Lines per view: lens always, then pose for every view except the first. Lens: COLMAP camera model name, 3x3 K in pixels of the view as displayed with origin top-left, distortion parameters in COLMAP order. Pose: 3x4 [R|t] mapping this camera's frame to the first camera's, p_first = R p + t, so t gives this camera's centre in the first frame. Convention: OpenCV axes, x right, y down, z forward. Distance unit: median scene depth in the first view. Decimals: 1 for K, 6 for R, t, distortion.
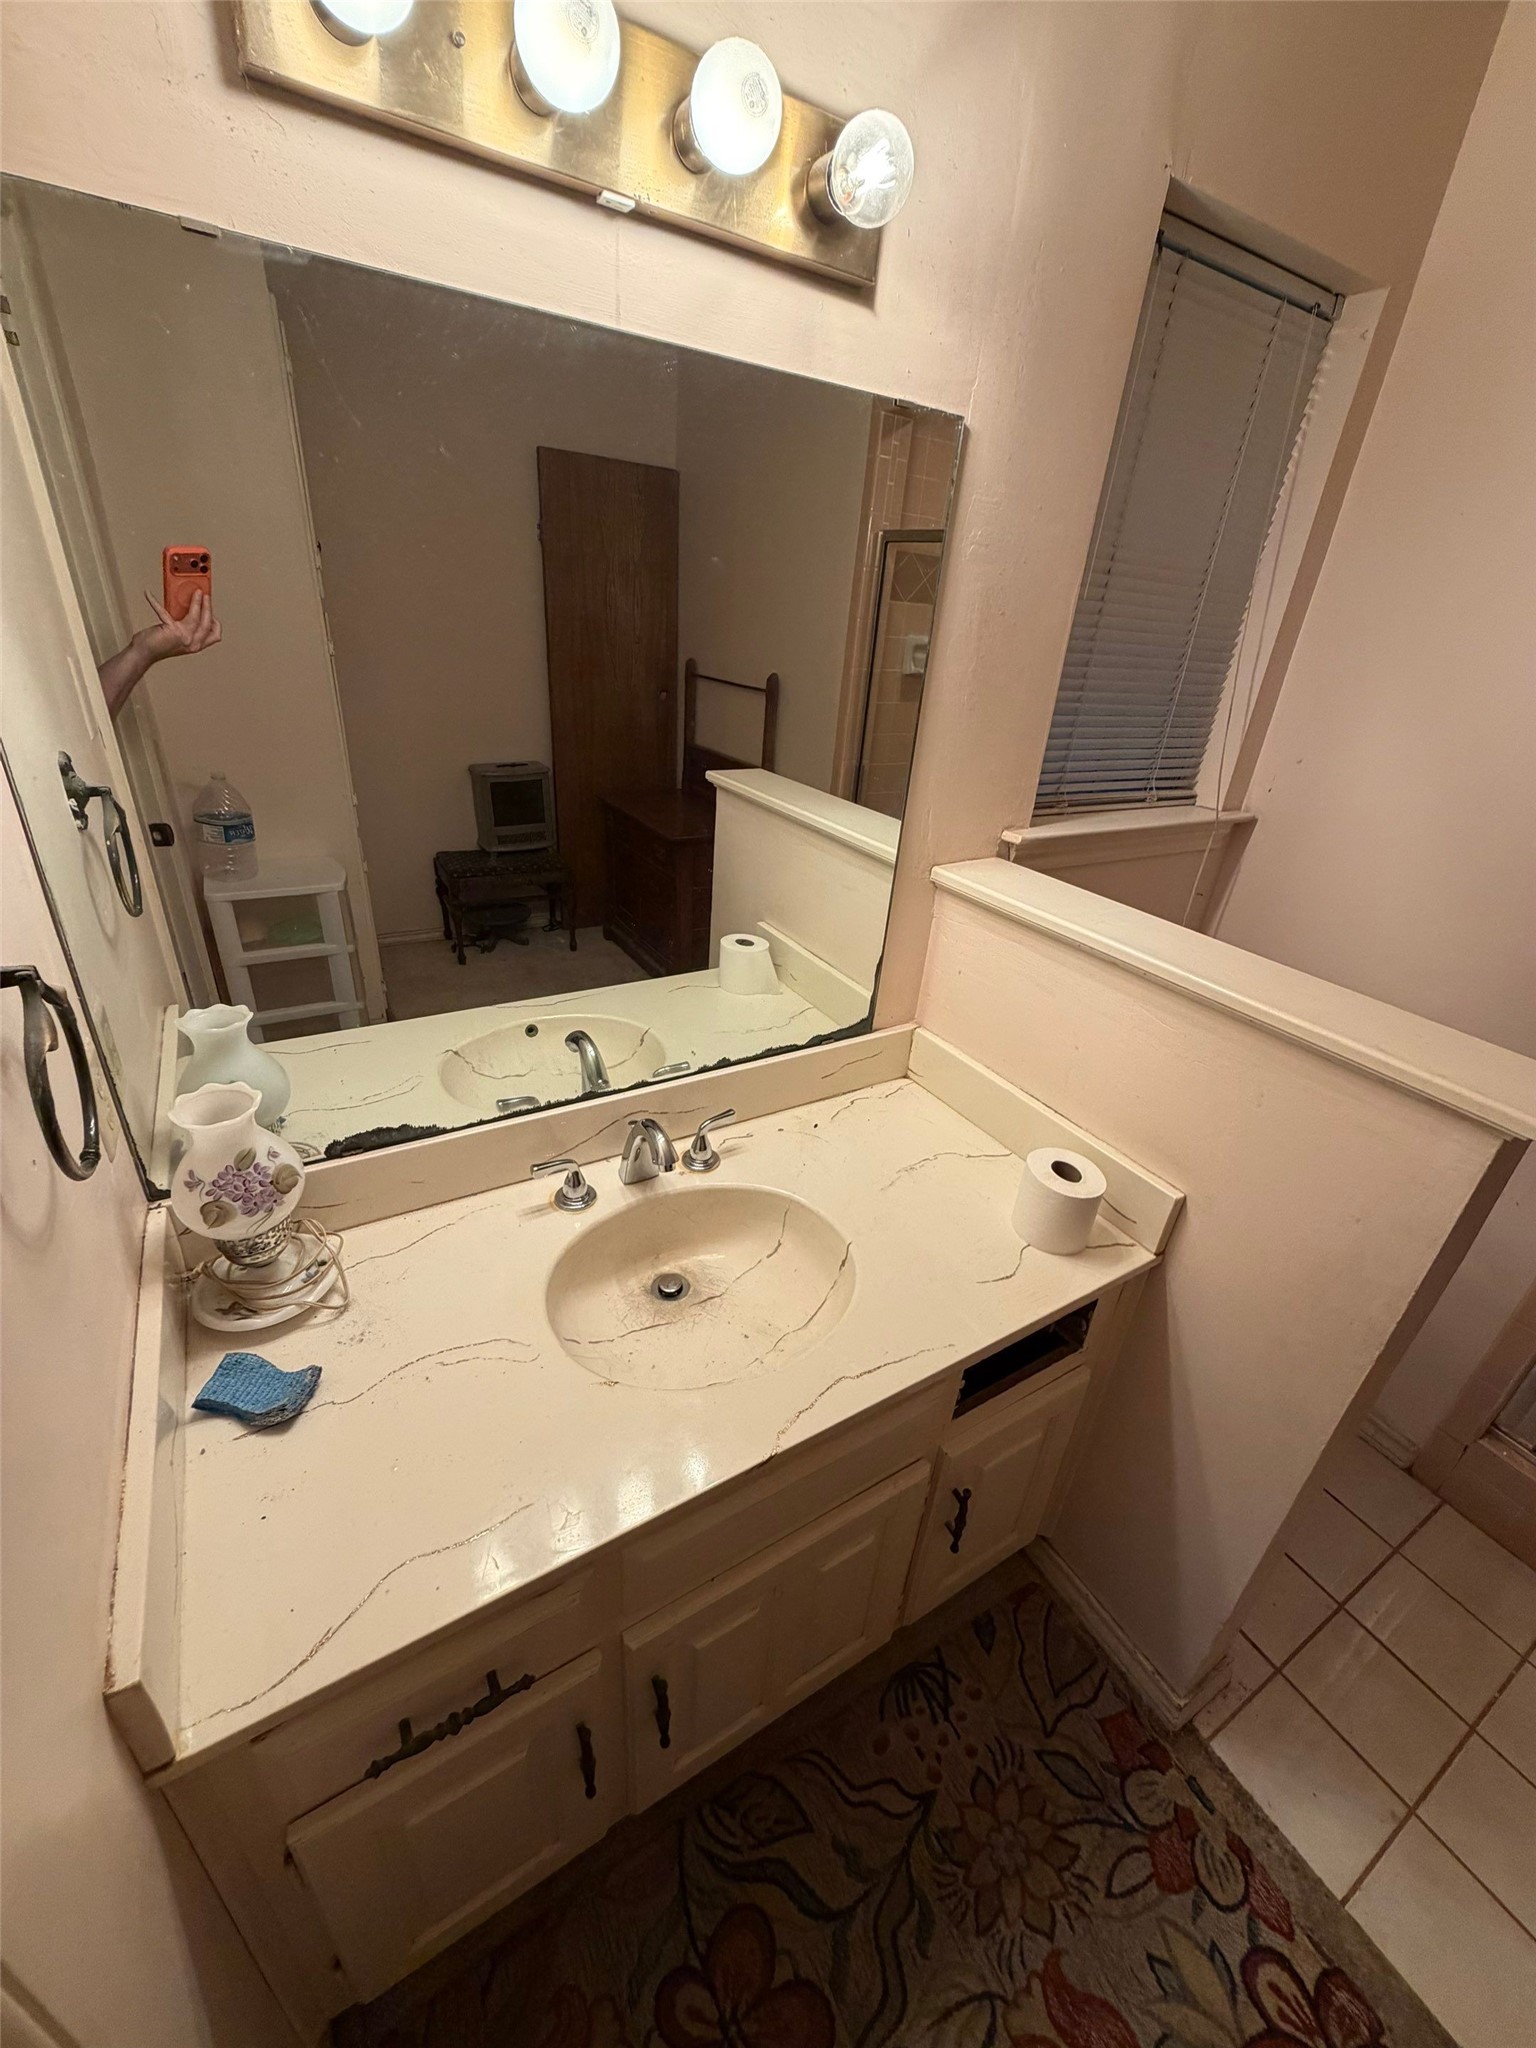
lens RADIAL K [[816.4, 0, 764.9], [0, 816.4, 1016.8], [0, 0, 1]] dist [-0.000431, 0.000120]
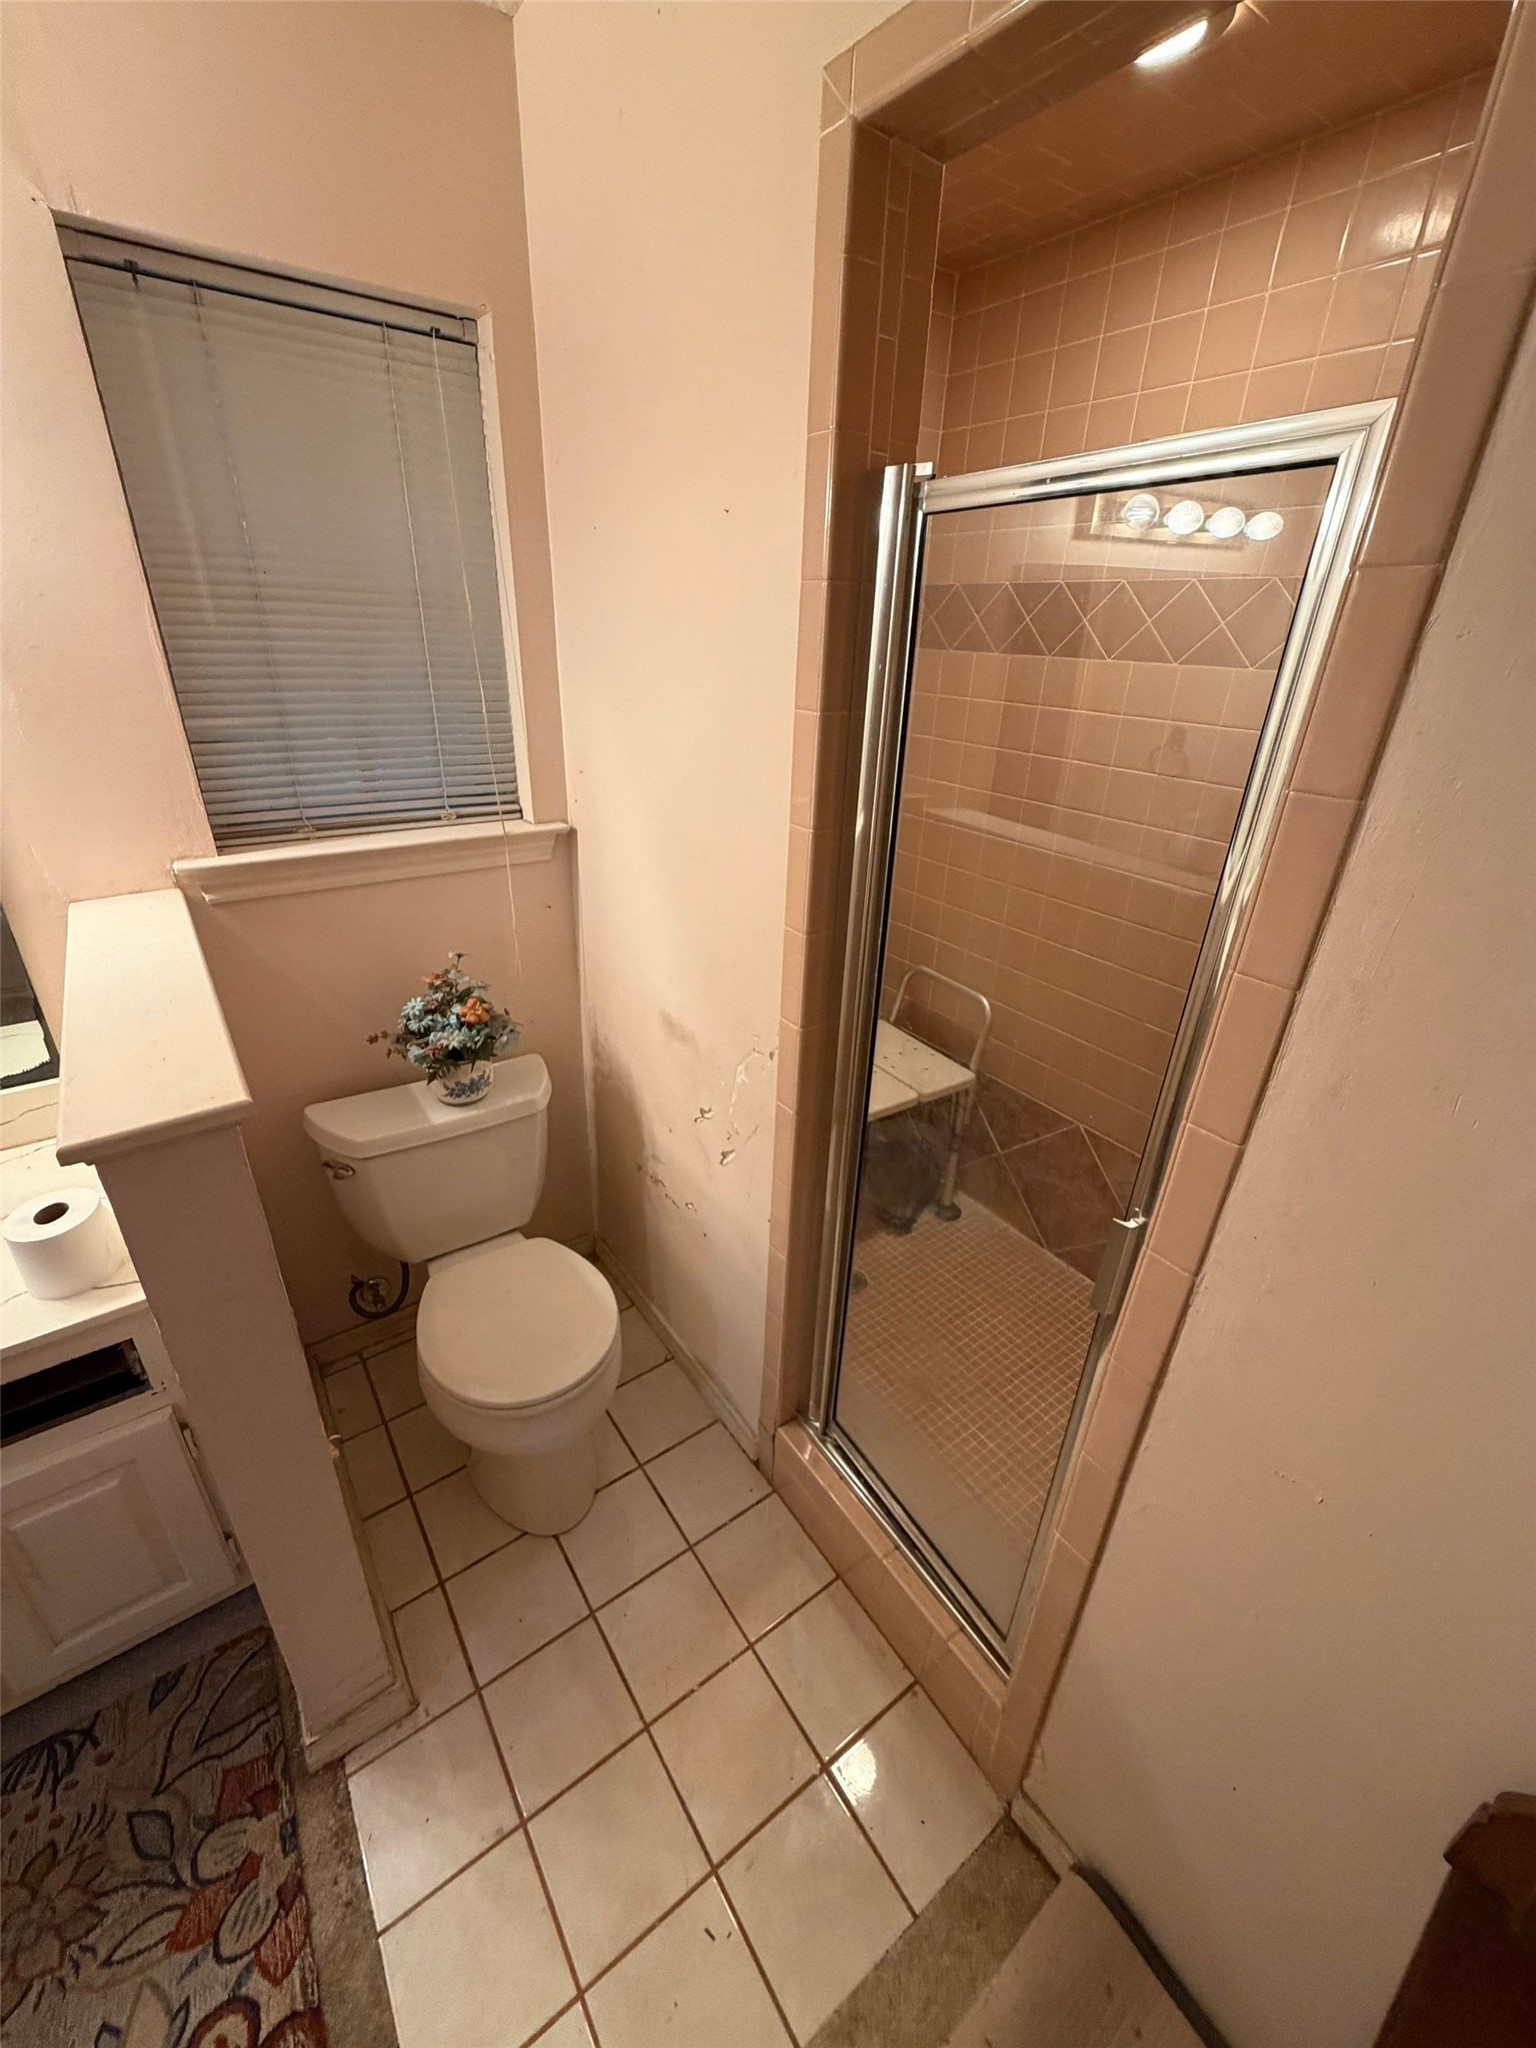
lens RADIAL K [[816.4, 0, 764.9], [0, 816.4, 1016.8], [0, 0, 1]] dist [-0.000431, 0.000120]
pose [[0.995340, -0.069637, 0.066700, 1.029745], [0.070570, 0.997438, -0.011722, 0.022974], [-0.065713, 0.016374, 0.997704, -0.026680]]
